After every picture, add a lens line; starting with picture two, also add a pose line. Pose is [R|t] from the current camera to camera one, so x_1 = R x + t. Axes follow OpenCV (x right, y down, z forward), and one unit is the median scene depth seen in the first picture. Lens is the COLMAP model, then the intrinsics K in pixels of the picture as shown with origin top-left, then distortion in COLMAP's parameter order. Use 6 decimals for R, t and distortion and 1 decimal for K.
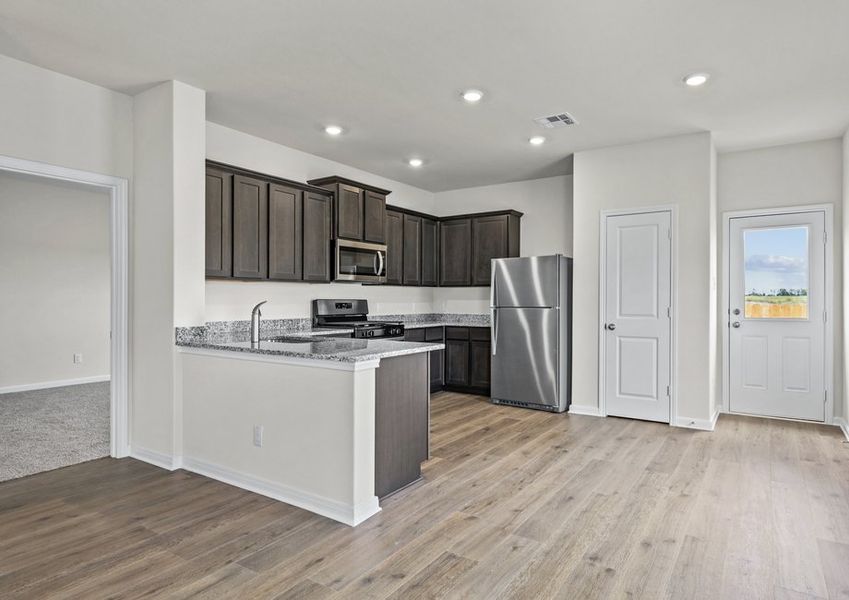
lens RADIAL K [[490.7, 0, 451.9], [0, 490.7, 299.6], [0, 0, 1]] dist [-0.002697, 0.000244]
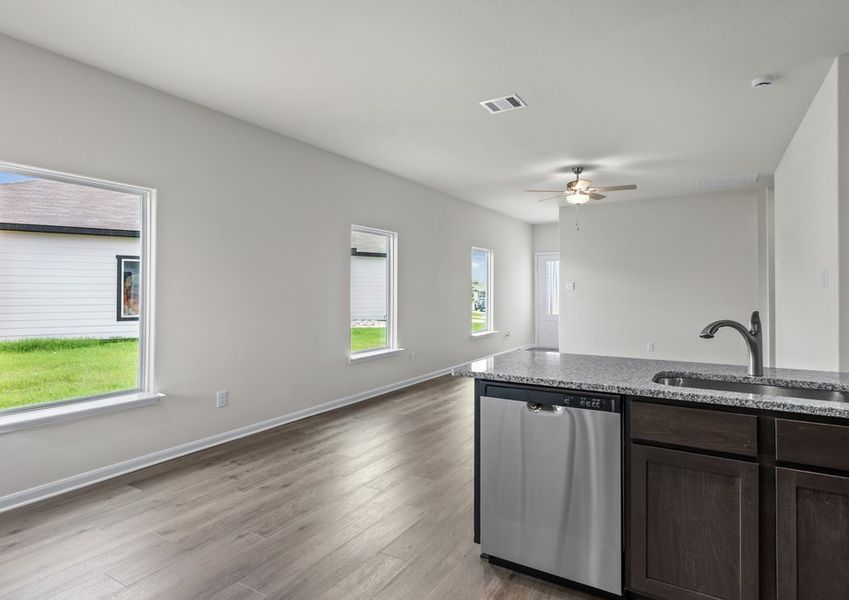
lens RADIAL K [[476.9, 0, 436.2], [0, 476.9, 287.7], [0, 0, 1]] dist [-0.000970, -0.000259]
pose [[-0.998690, -0.004670, -0.050958, 0.027931], [-0.004403, 0.999976, -0.005345, -0.014857], [0.050982, -0.005114, -0.998686, 1.094739]]
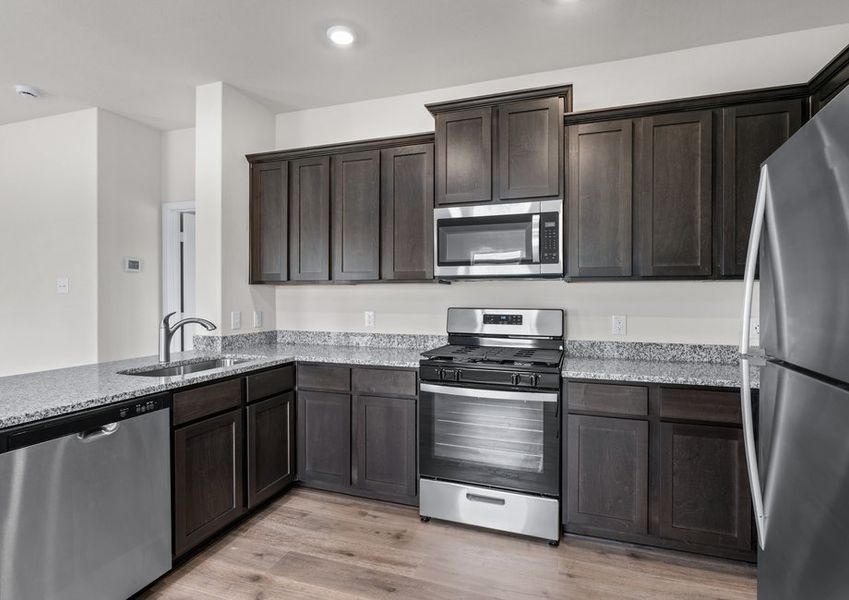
lens RADIAL K [[433.6, 0, 421.8], [0, 433.6, 298.6], [0, 0, 1]] dist [-0.000898, -0.000197]
pose [[0.249954, 0.004986, -0.968245, 0.278860], [-0.002557, 0.999987, 0.004489, -0.015809], [0.968254, 0.001354, 0.249963, 0.852025]]
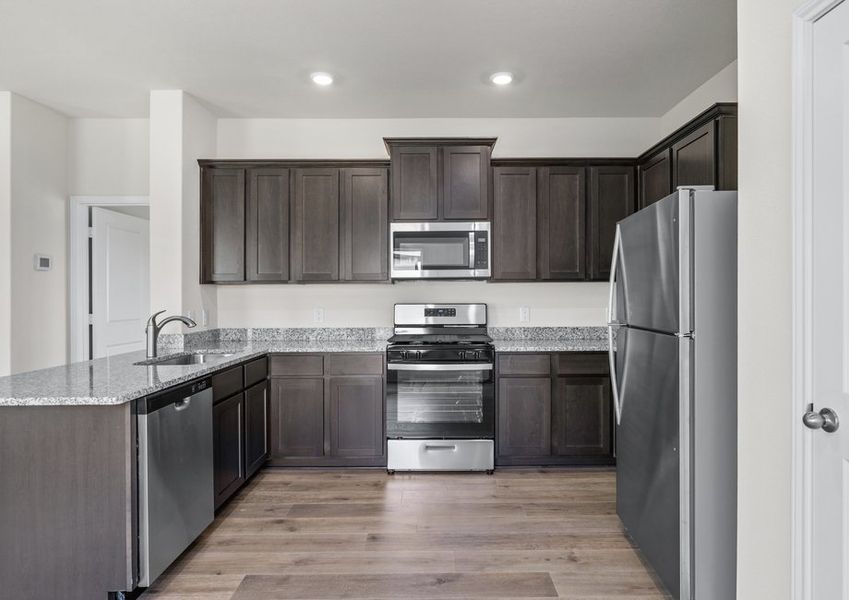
lens RADIAL K [[491.6, 0, 434.6], [0, 491.6, 296.6], [0, 0, 1]] dist [-0.001295, -0.000928]
pose [[0.550340, 0.000731, -0.834940, 0.419866], [0.004642, 0.999981, 0.003935, -0.015364], [0.834928, -0.006042, 0.550326, 0.648750]]
